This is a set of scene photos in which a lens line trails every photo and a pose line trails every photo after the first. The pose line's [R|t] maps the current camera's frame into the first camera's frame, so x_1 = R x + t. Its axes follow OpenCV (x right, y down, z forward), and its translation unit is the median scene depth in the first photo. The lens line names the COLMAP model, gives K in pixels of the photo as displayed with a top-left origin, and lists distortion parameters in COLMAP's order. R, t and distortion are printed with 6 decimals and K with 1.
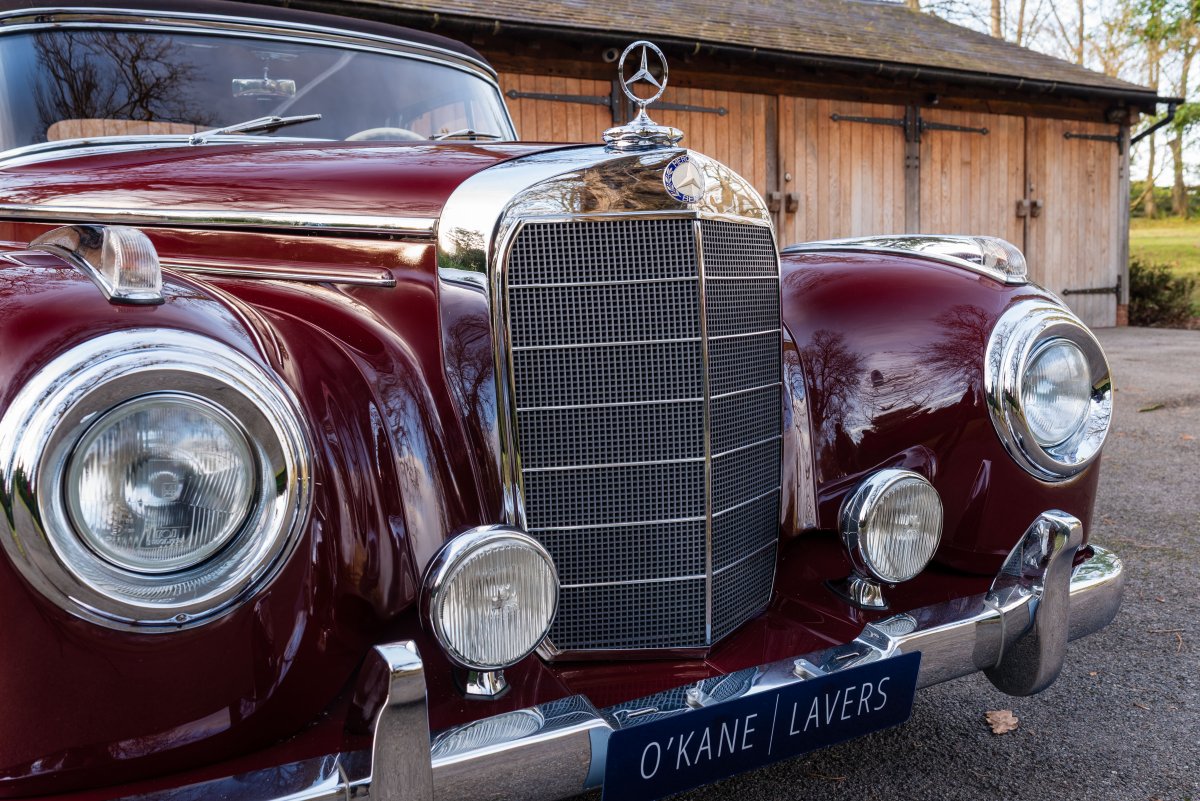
lens RADIAL K [[1155.2, 0, 601.0], [0, 1155.2, 401.7], [0, 0, 1]] dist [0.002589, -0.006753]
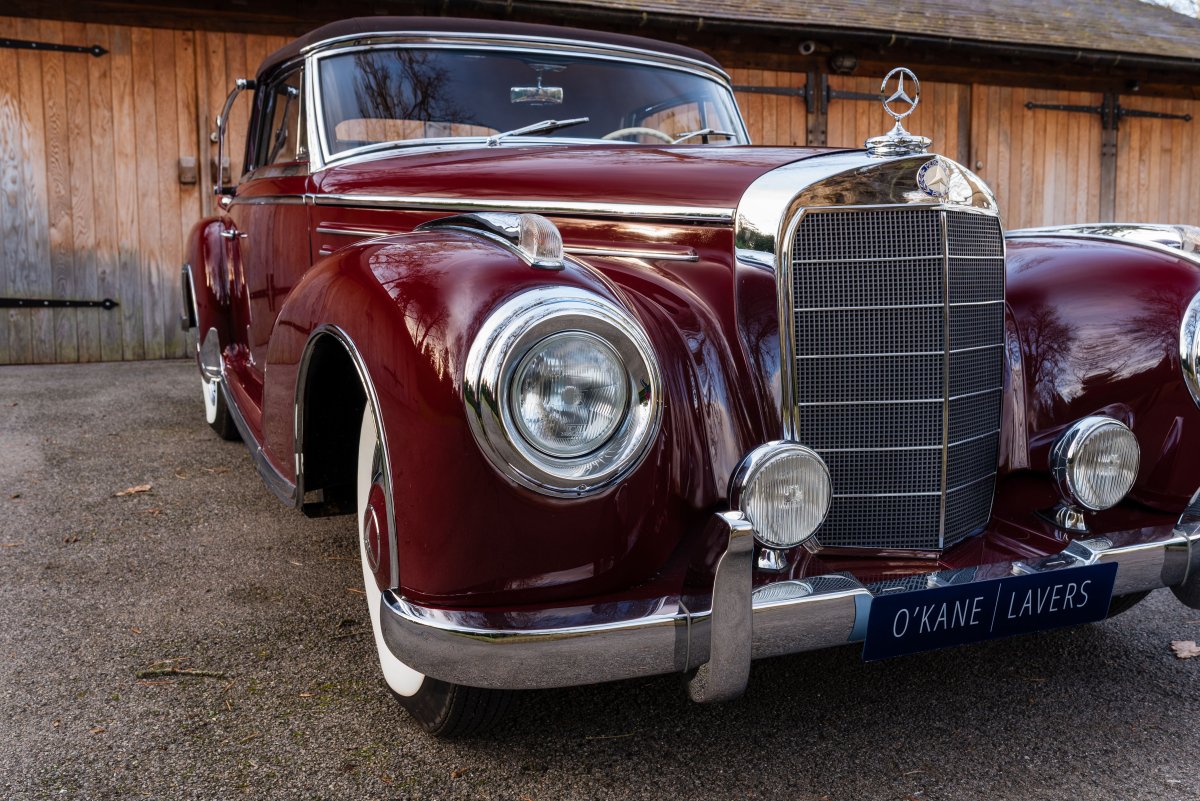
lens RADIAL K [[1155.2, 0, 601.0], [0, 1155.2, 401.7], [0, 0, 1]] dist [0.002589, -0.006753]
pose [[0.989486, 0.027881, -0.141919, -0.091491], [-0.026177, 0.999561, 0.013855, 0.039292], [0.142243, -0.009995, 0.989781, -0.275238]]
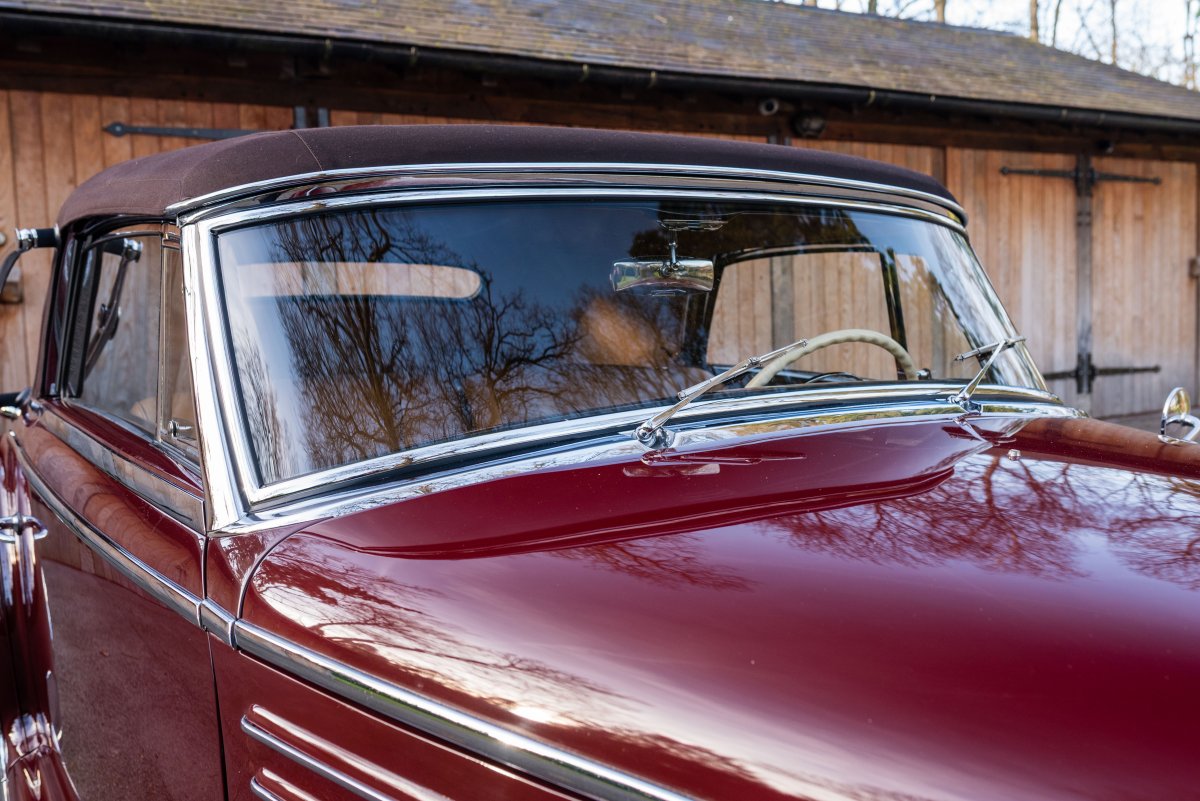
lens RADIAL K [[1155.2, 0, 601.0], [0, 1155.2, 401.7], [0, 0, 1]] dist [0.002589, -0.006753]
pose [[0.999953, -0.009590, 0.001120, -0.579808], [0.009604, 0.999860, -0.013673, -0.360907], [-0.000989, 0.013683, 0.999906, 0.767143]]
